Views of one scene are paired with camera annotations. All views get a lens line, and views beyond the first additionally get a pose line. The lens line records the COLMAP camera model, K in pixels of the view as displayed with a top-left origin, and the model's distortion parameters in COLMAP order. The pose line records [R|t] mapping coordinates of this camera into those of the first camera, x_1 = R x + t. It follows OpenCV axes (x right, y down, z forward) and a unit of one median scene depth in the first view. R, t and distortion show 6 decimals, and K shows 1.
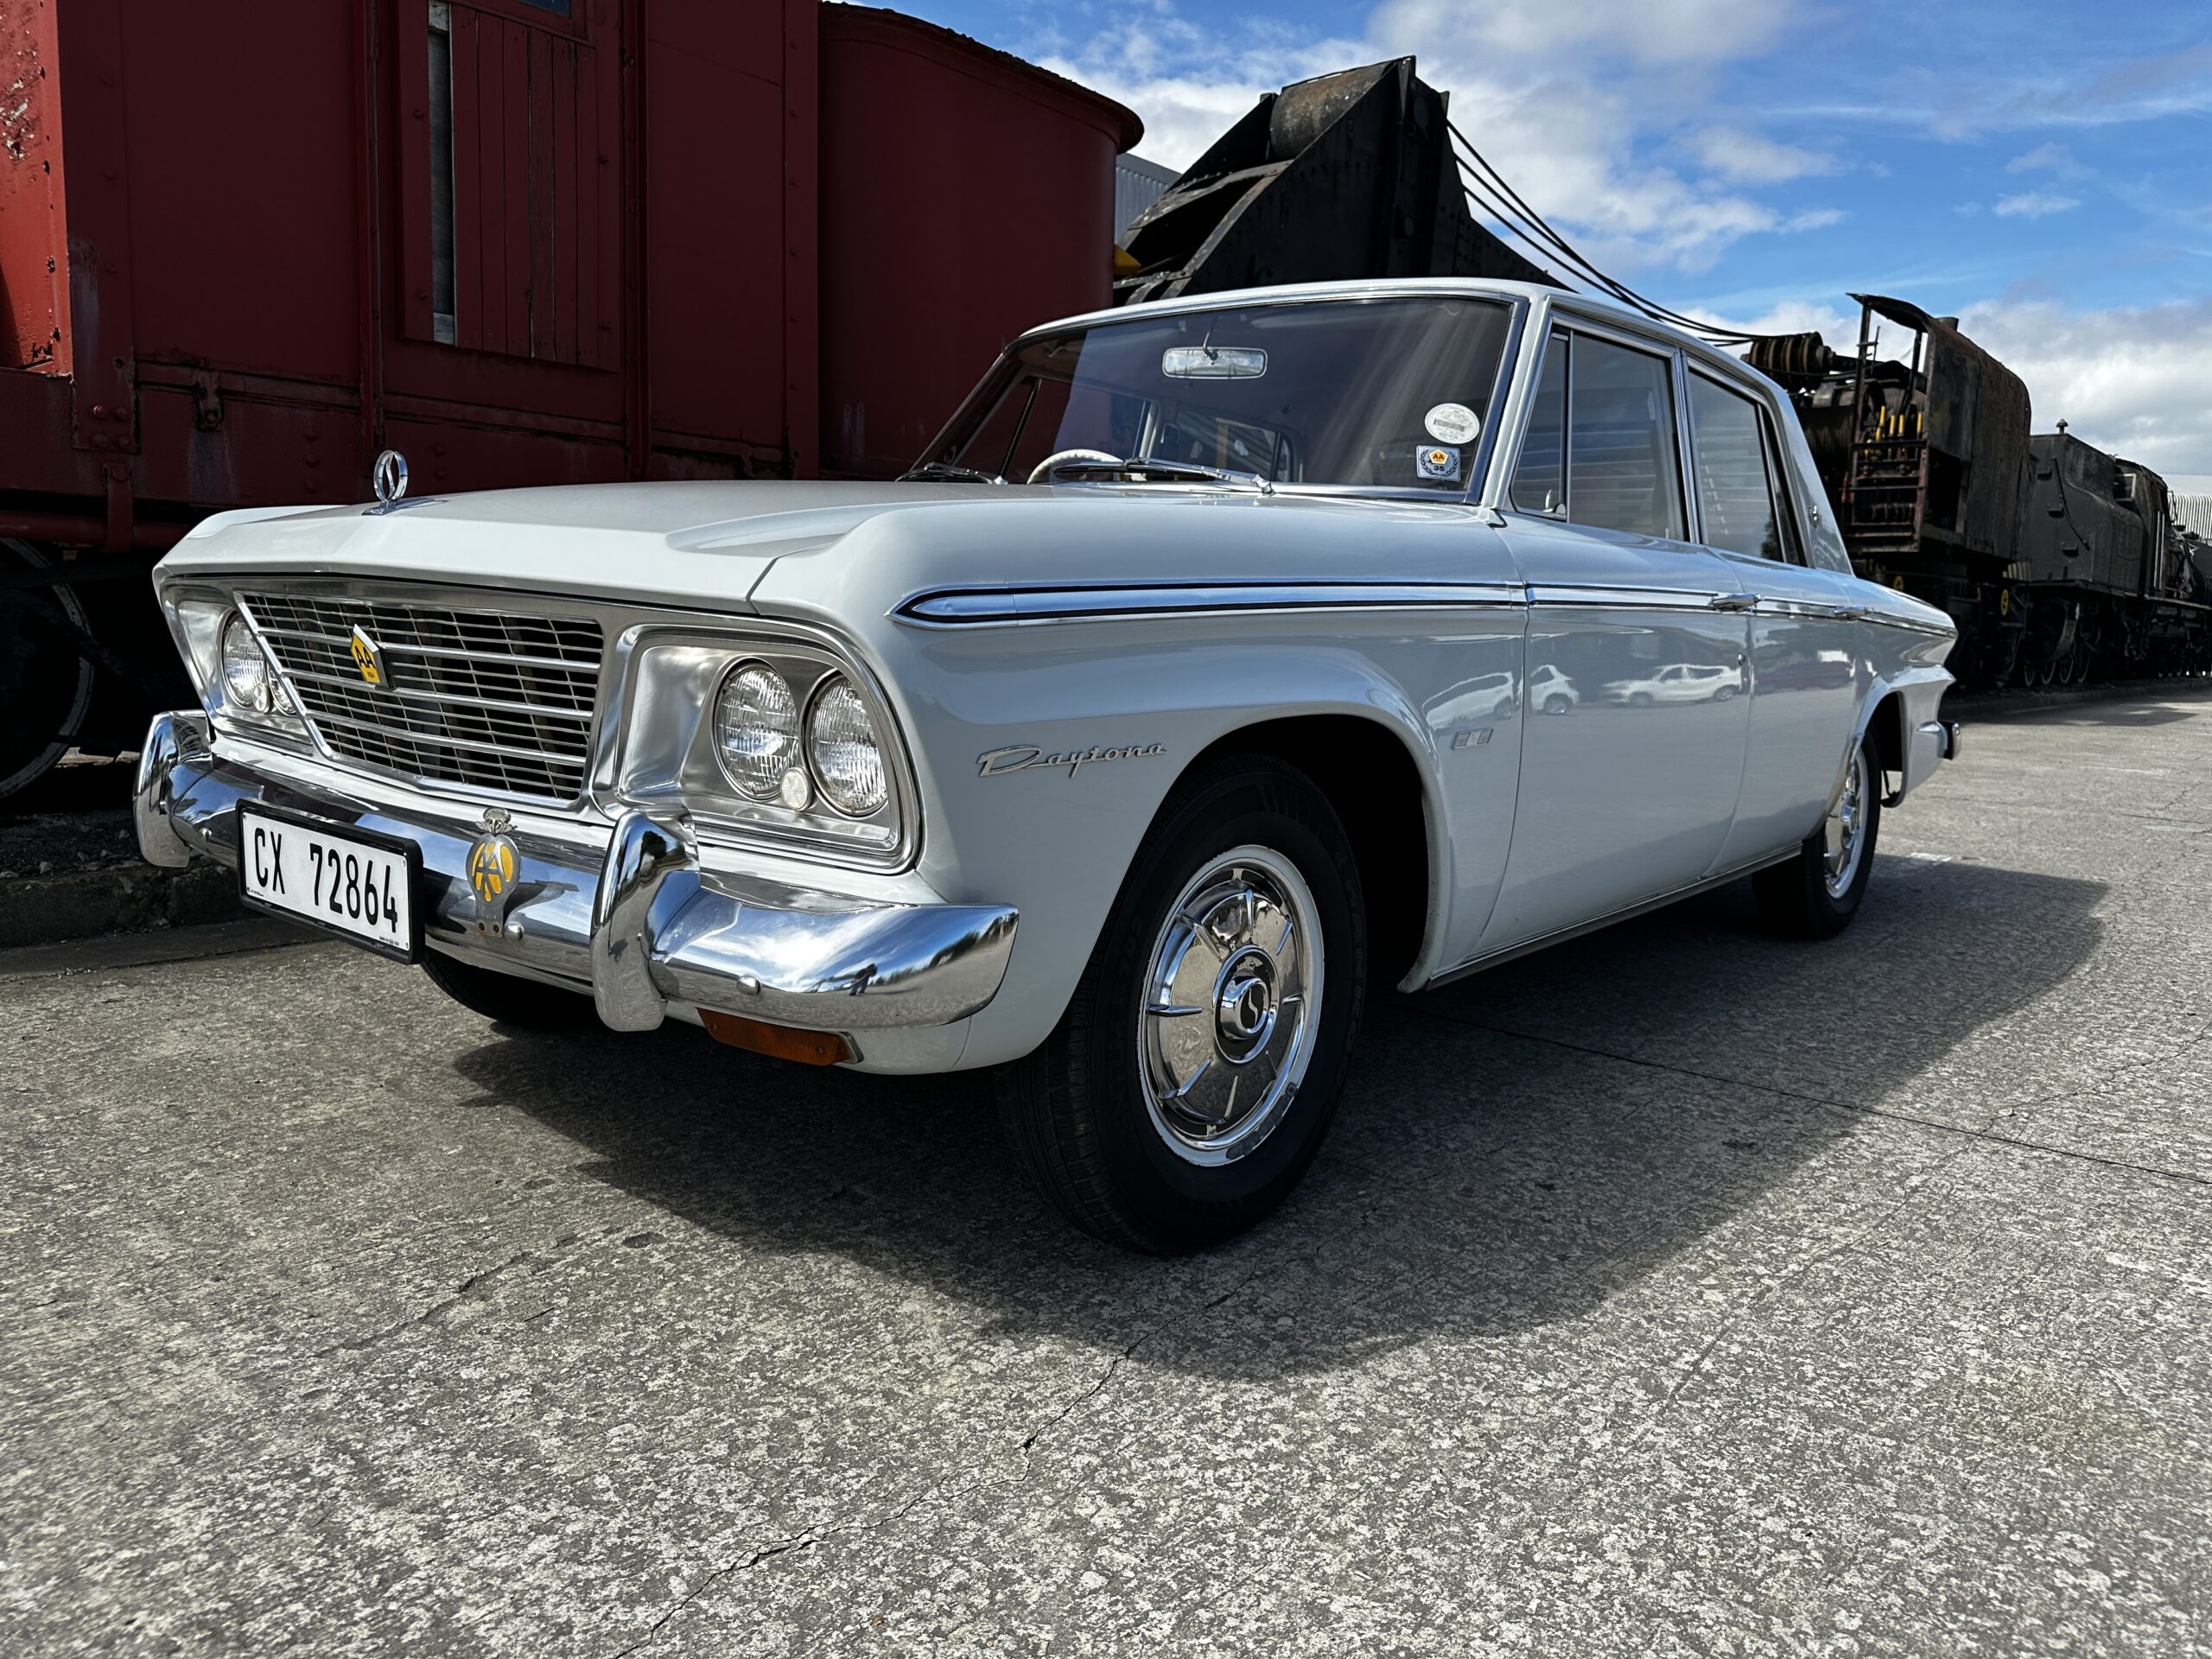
lens RADIAL K [[1513.3, 0, 1109.3], [0, 1513.3, 877.7], [0, 0, 1]] dist [0.063757, -0.114380]
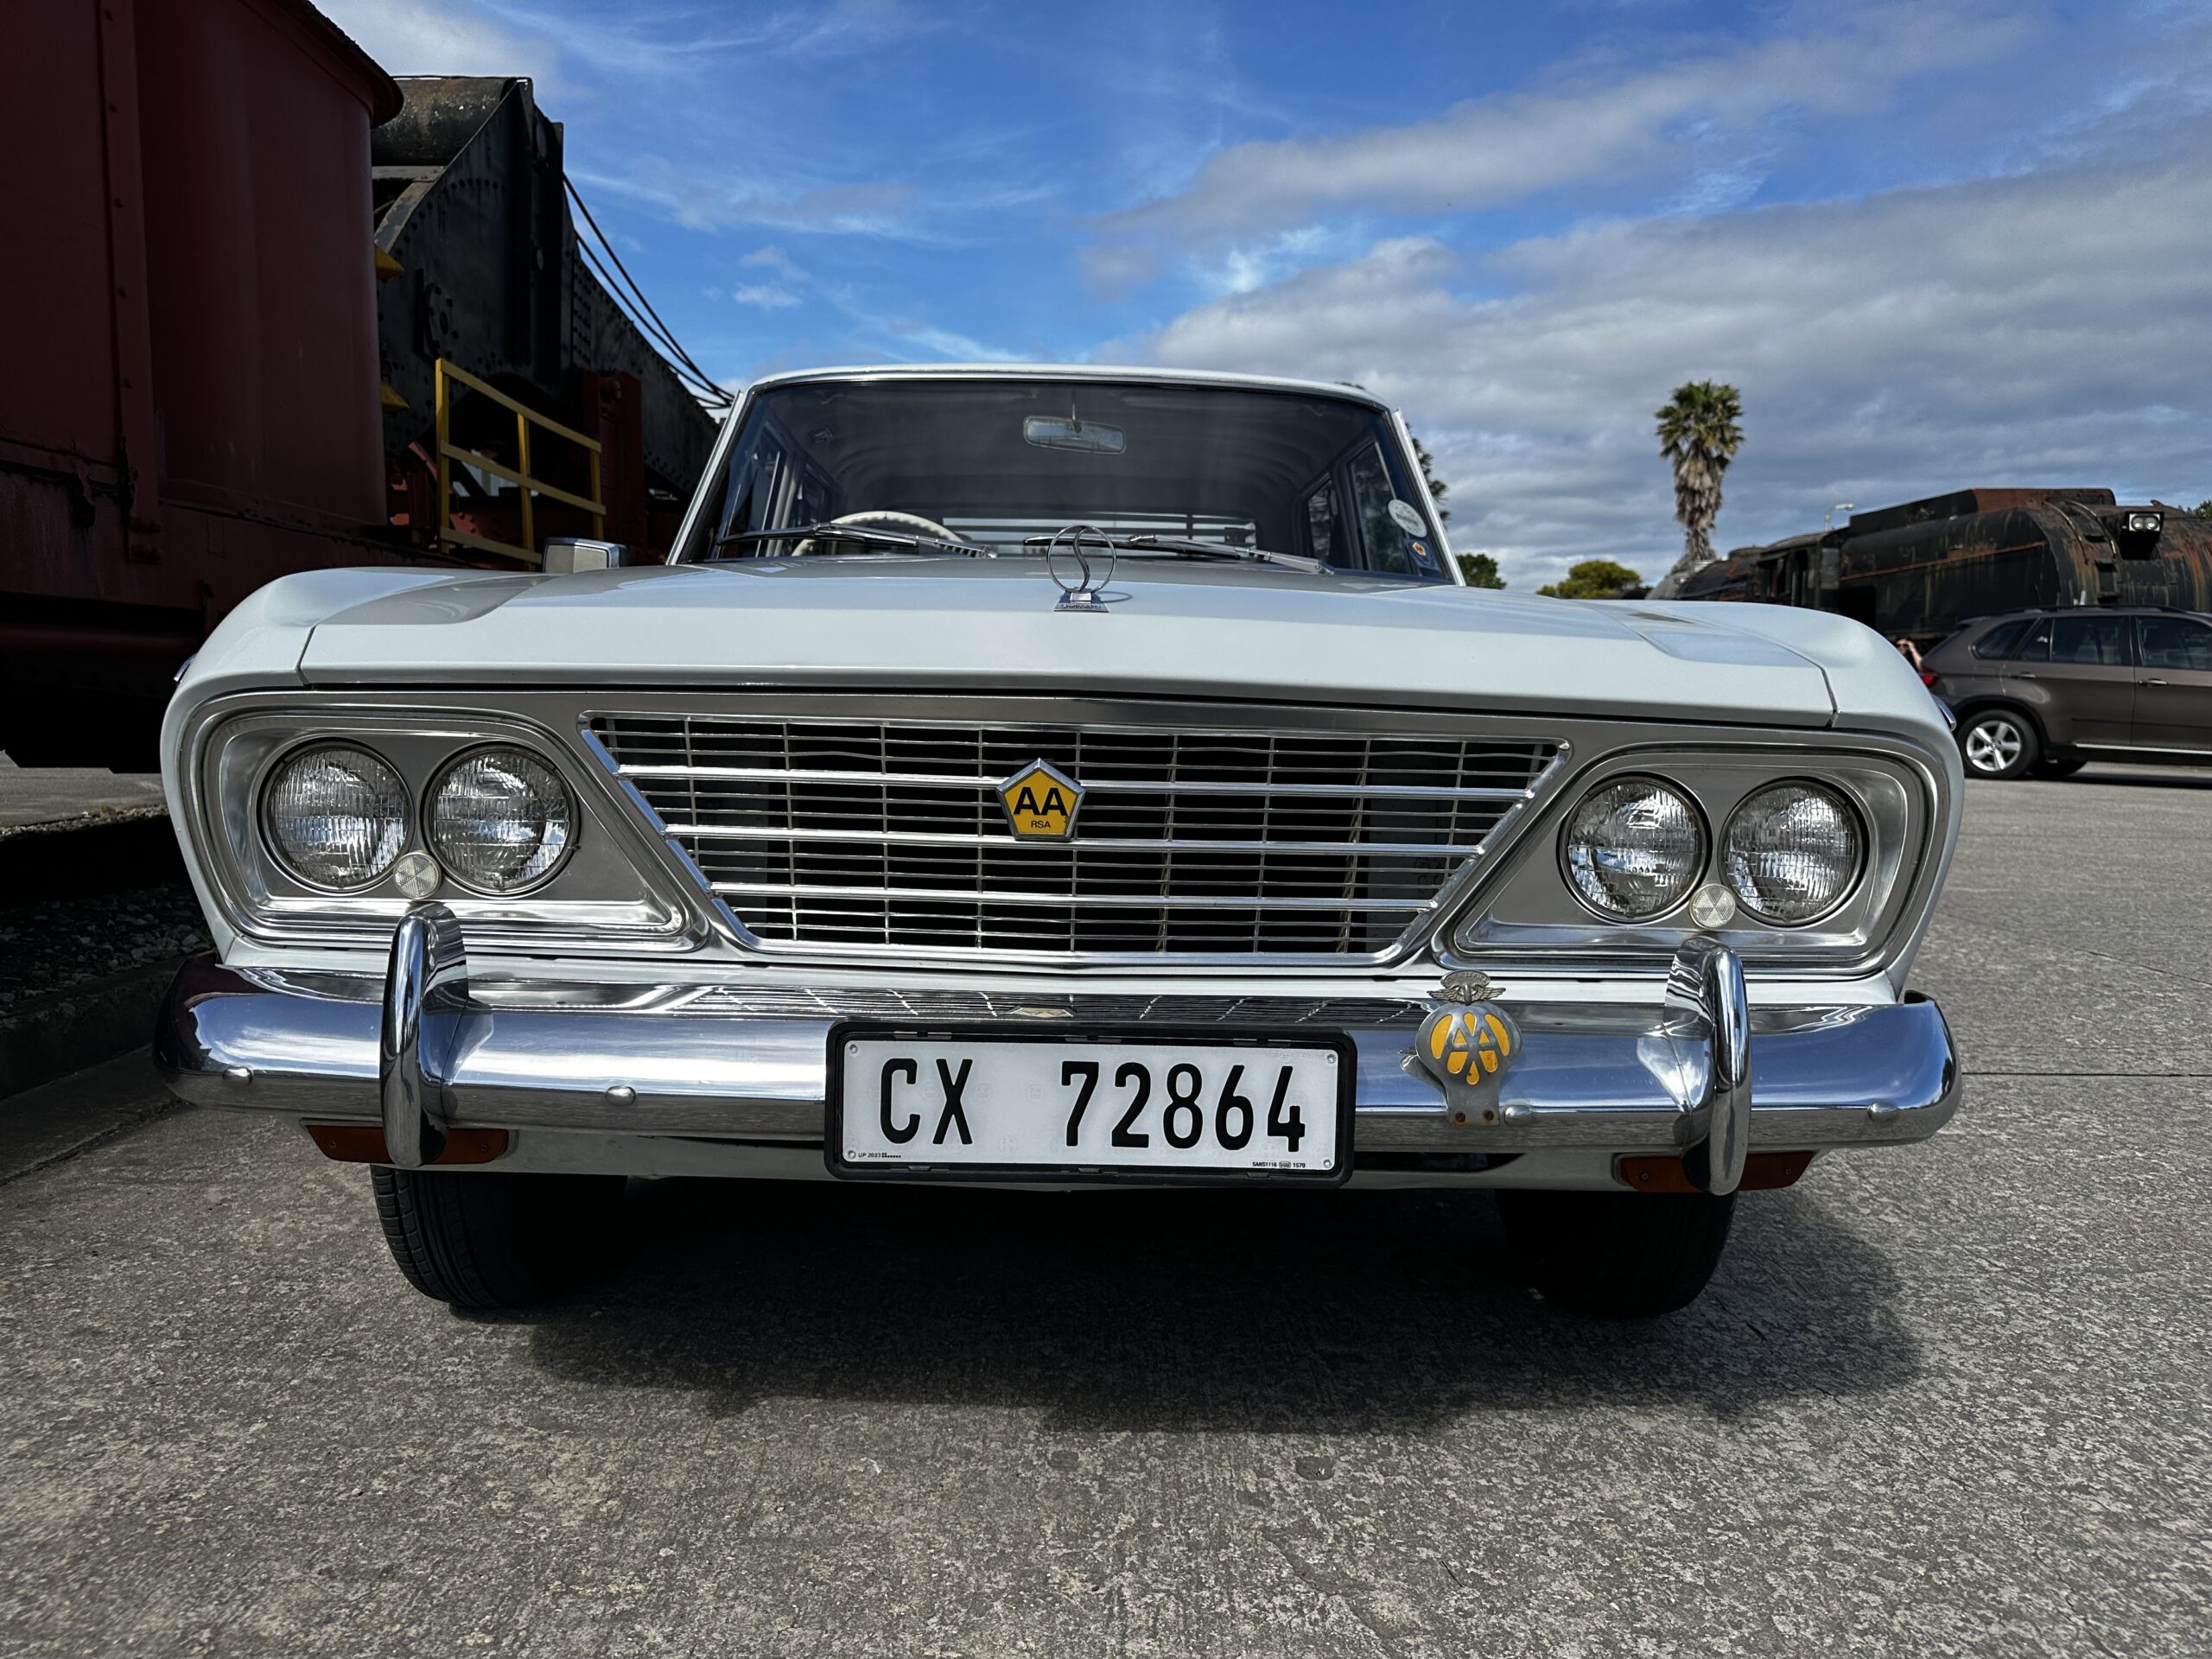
lens RADIAL K [[1555.0, 0, 1103.5], [0, 1555.0, 833.9], [0, 0, 1]] dist [0.013723, -0.020996]
pose [[0.762172, -0.087140, 0.641483, -0.973640], [0.122762, 0.992375, -0.011053, -0.119546], [-0.635629, 0.087174, 0.767057, 0.414670]]
